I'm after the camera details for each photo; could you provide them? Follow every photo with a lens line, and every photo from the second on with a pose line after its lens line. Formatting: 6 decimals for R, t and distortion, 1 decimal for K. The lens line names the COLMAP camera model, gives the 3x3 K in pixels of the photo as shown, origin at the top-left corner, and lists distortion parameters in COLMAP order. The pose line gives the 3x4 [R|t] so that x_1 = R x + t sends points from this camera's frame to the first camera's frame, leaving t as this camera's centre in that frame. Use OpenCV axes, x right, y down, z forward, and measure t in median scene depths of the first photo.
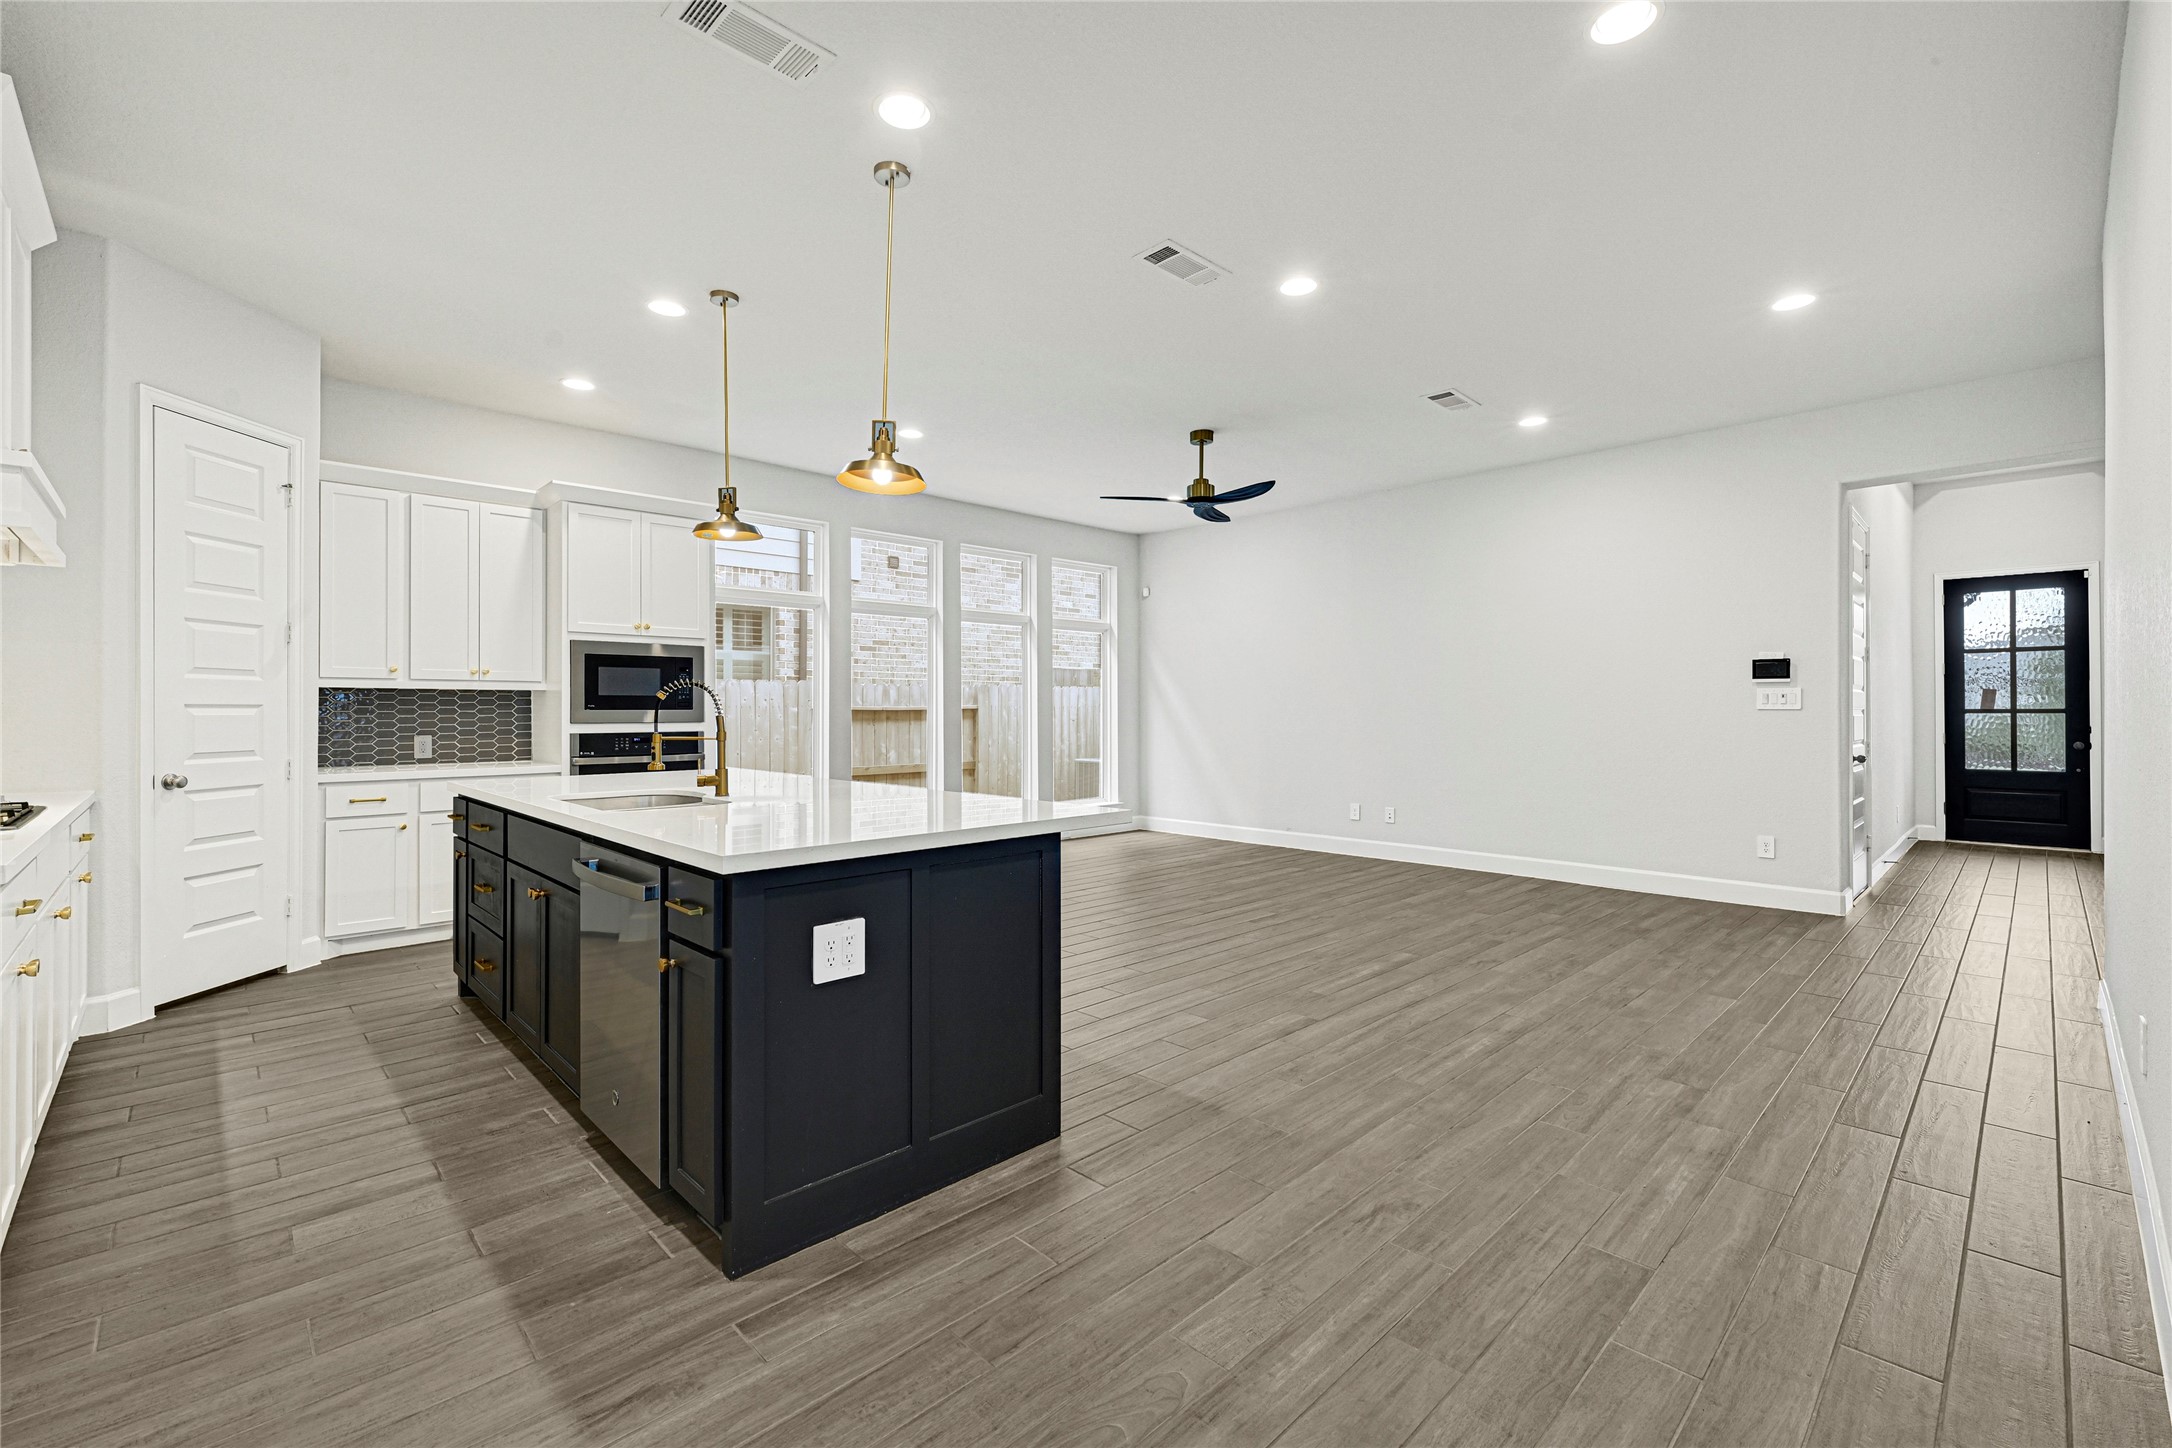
lens RADIAL K [[917.8, 0, 1085.6], [0, 917.8, 704.8], [0, 0, 1]] dist [-0.000906, 0.000475]
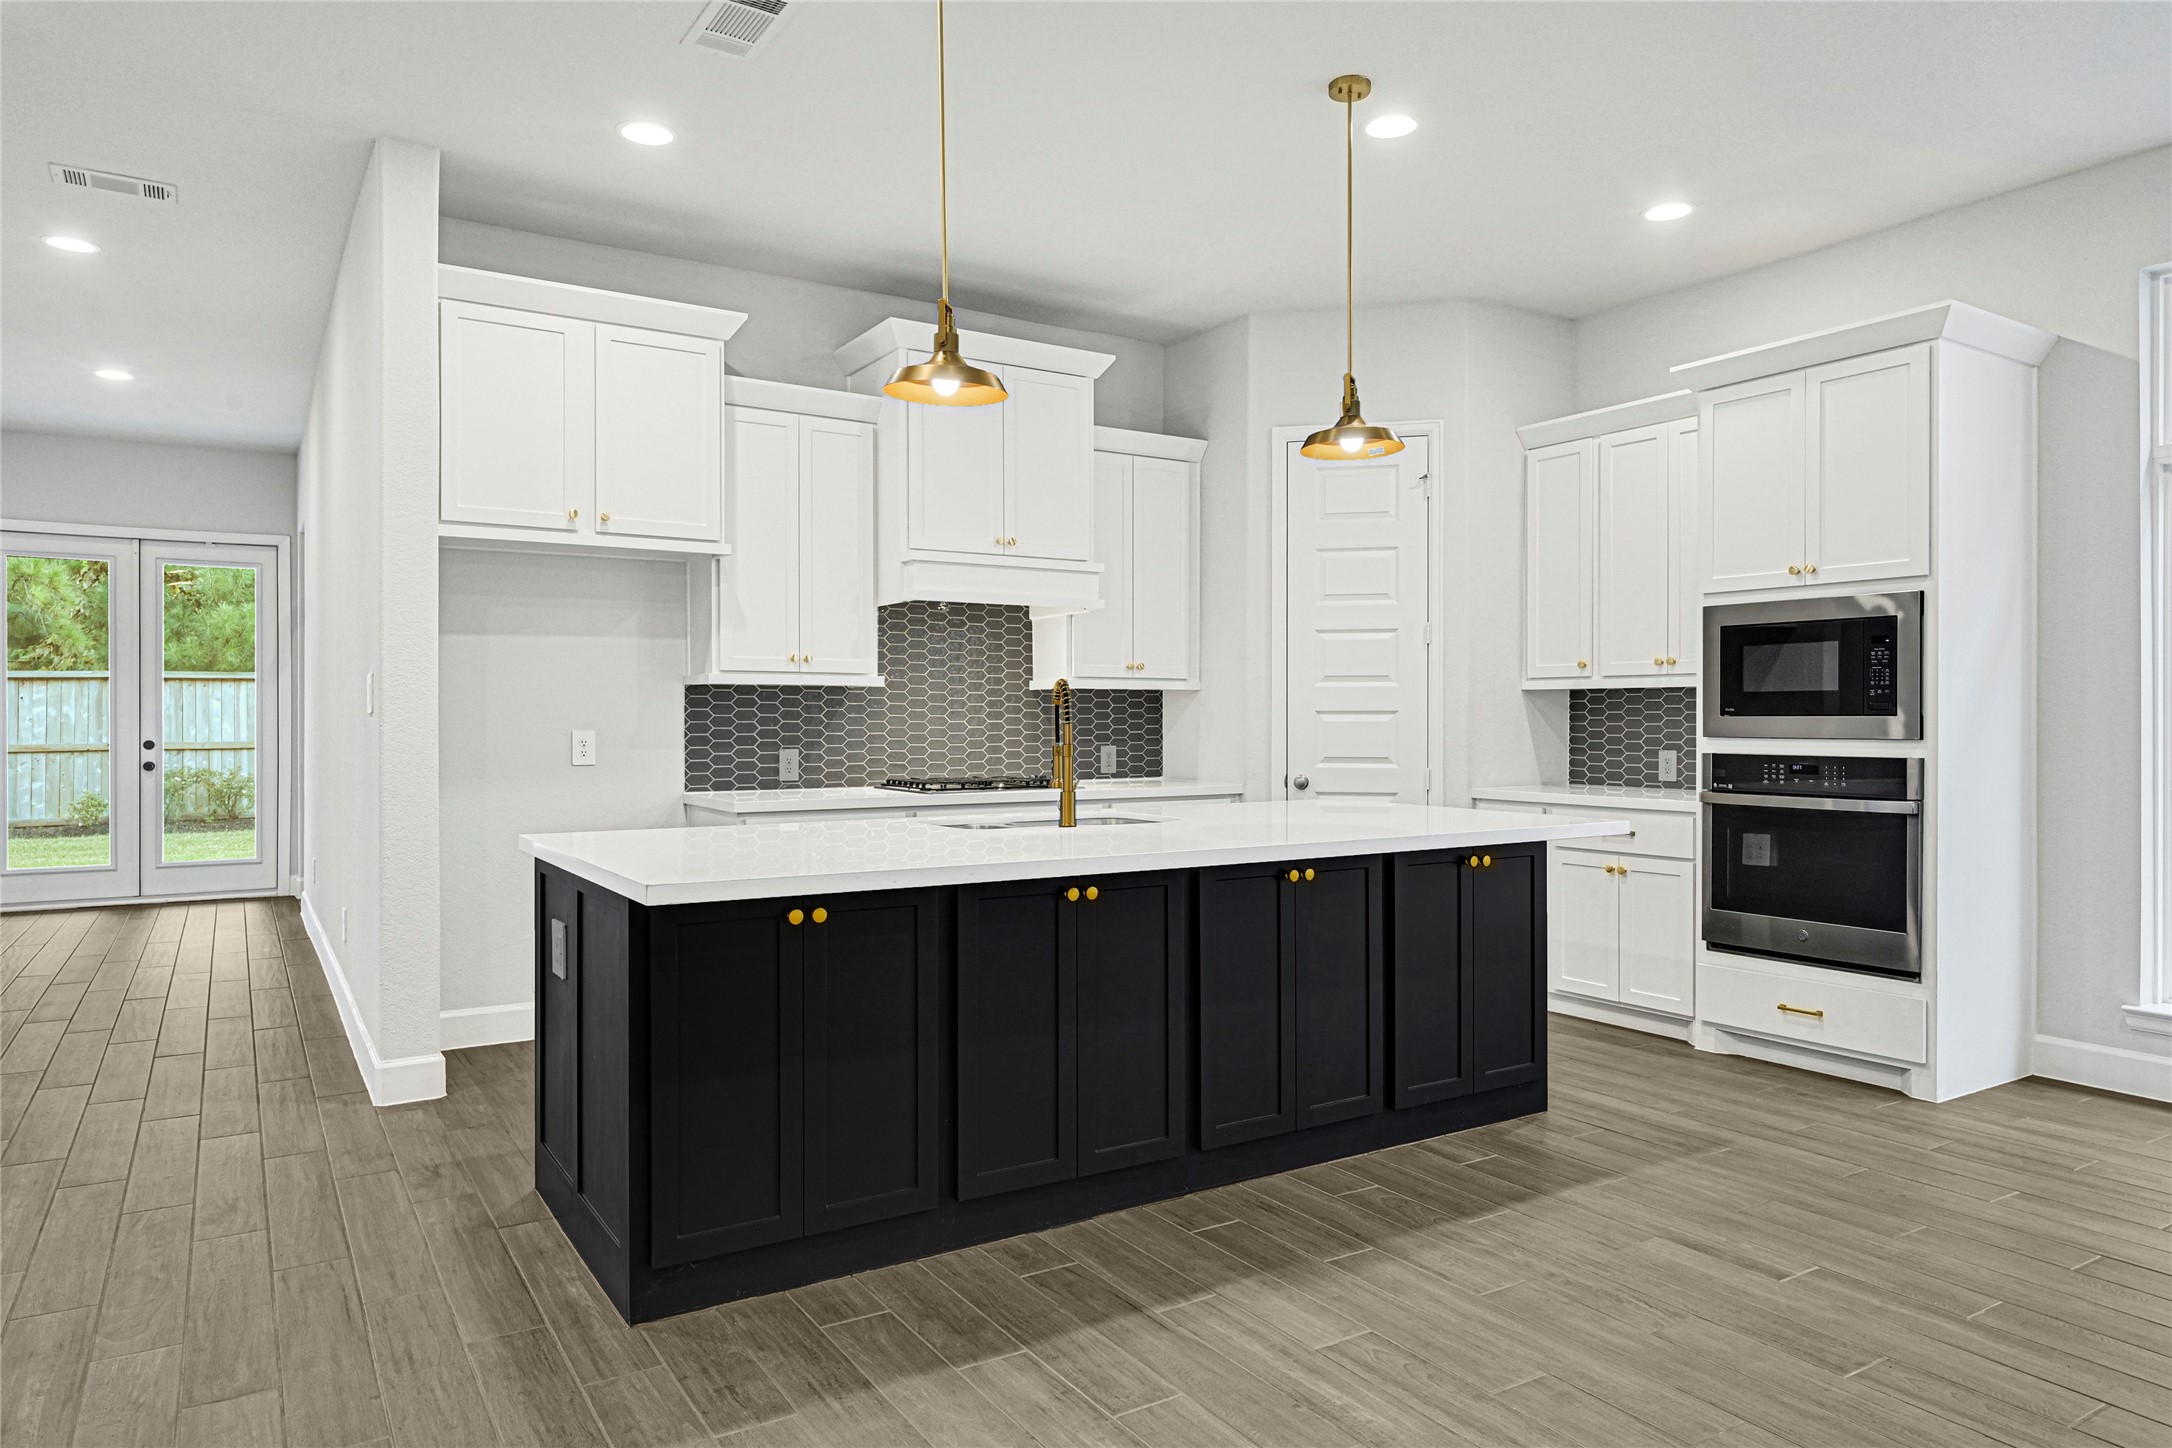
lens RADIAL K [[1354.7, 0, 1080.0], [0, 1354.7, 717.3], [0, 0, 1]] dist [0.002424, -0.001640]
pose [[-0.202948, 0.001527, -0.979188, 0.511493], [0.005808, 0.999983, 0.000355, 0.003780], [0.979172, -0.005615, -0.202953, 0.866788]]
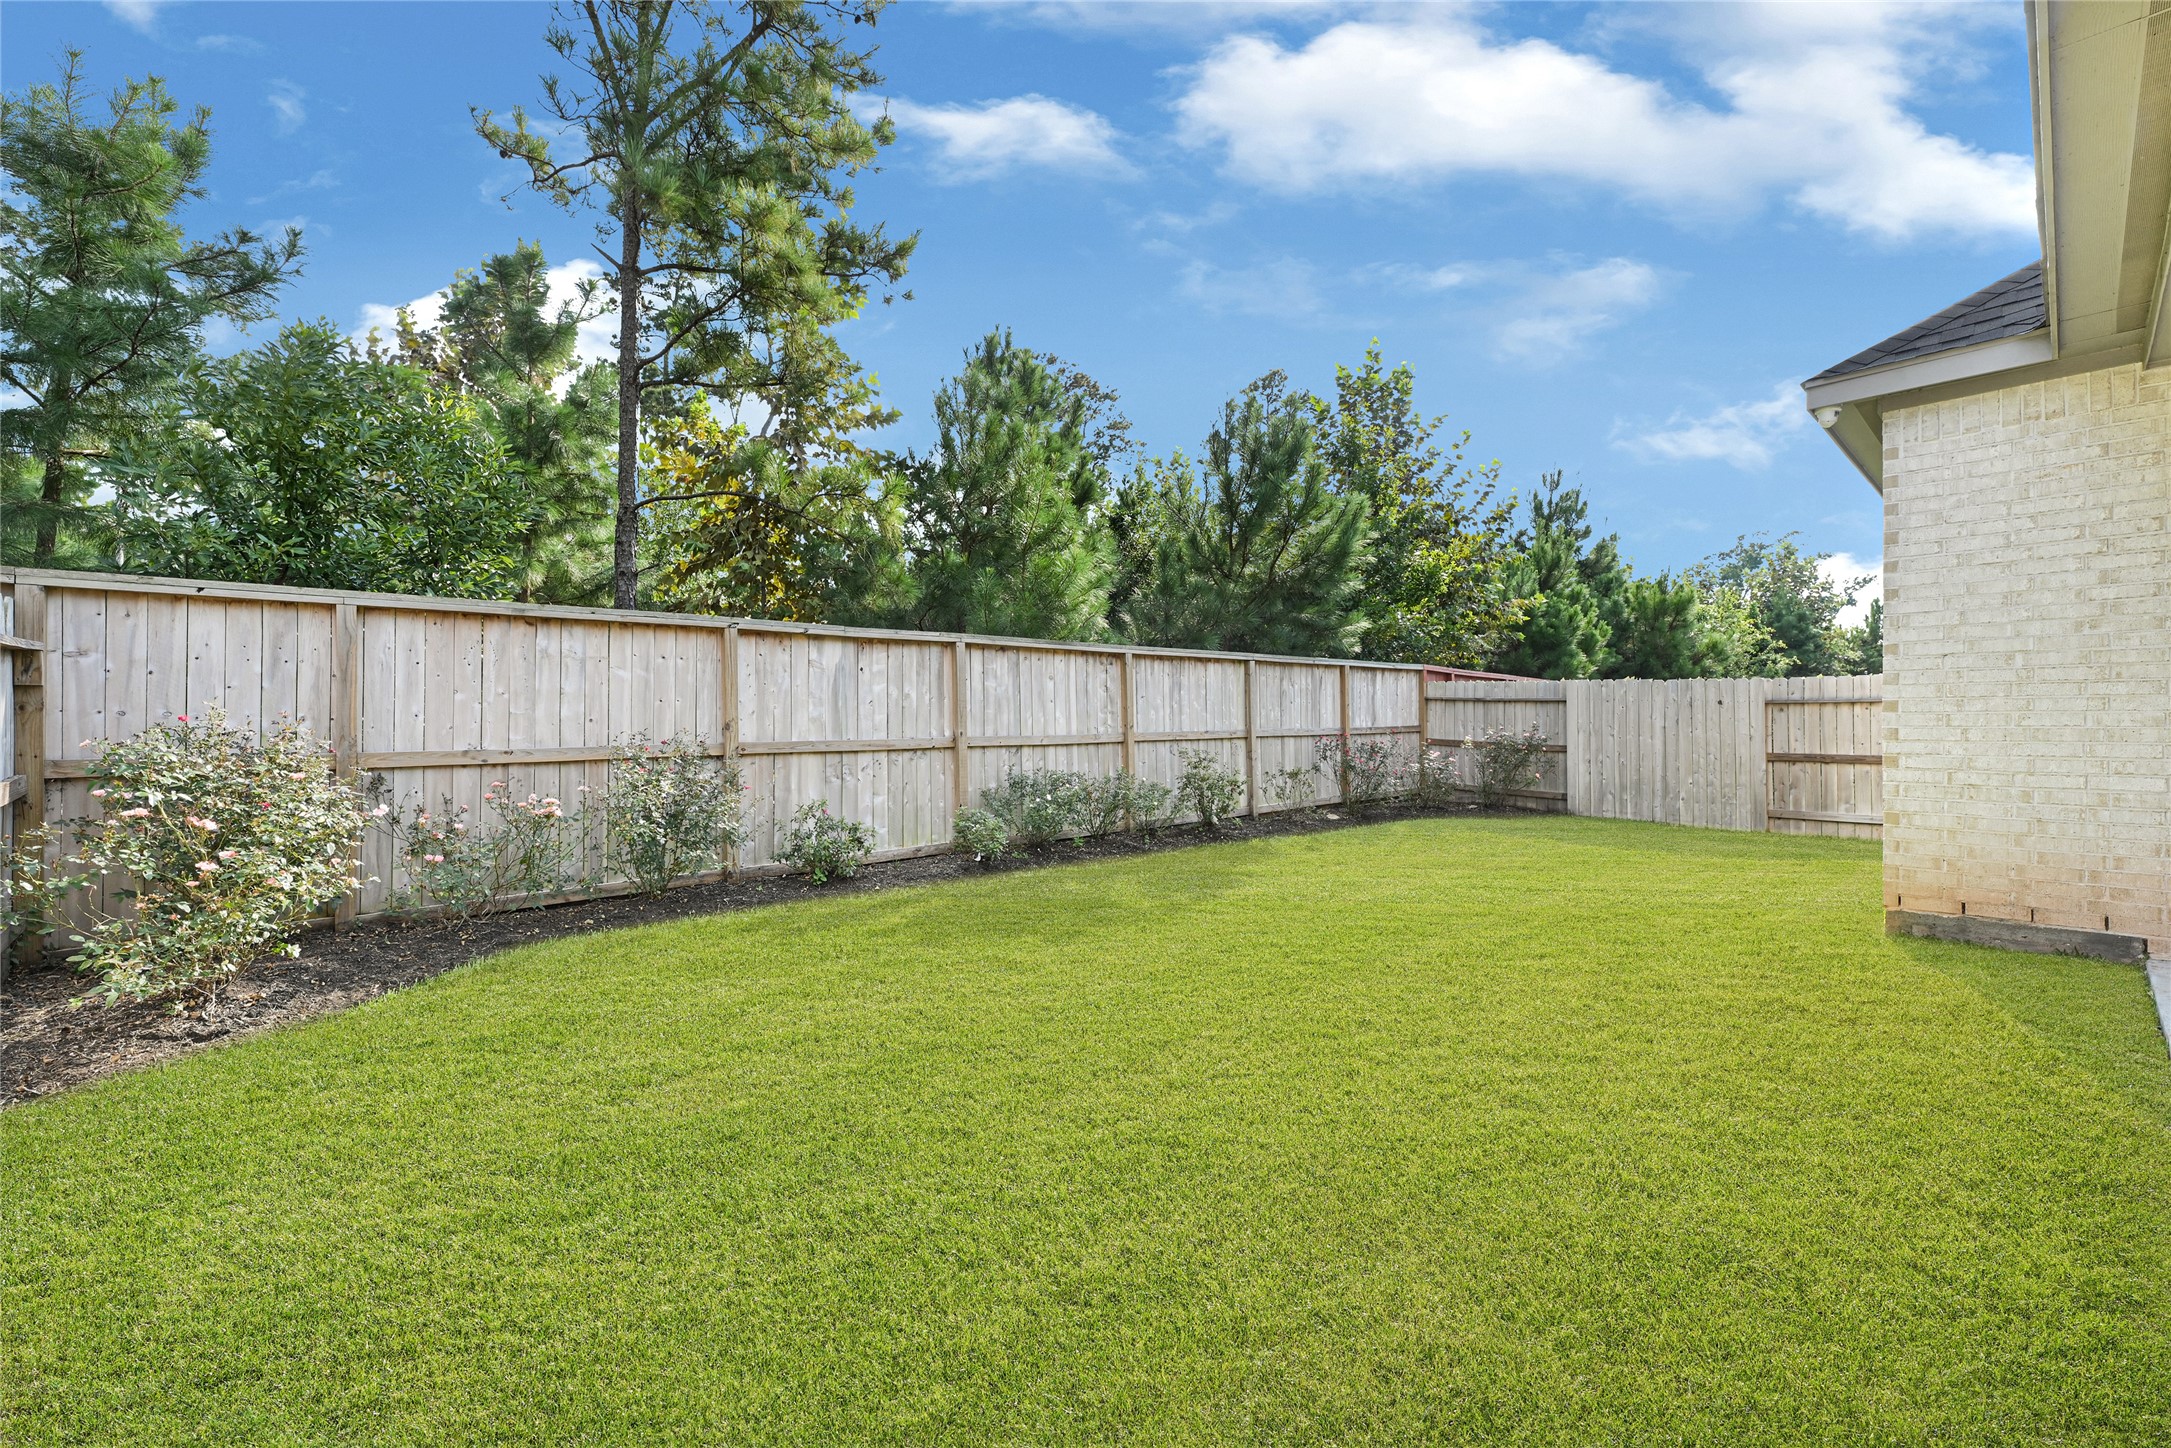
lens RADIAL K [[911.0, 0, 1078.7], [0, 911.0, 721.5], [0, 0, 1]] dist [-0.000542, 0.000754]
pose [[-0.020829, 0.000317, -0.999783, -0.855007], [0.006257, 0.999980, 0.000186, 0.031717], [0.999763, -0.006251, -0.020831, -2.213986]]
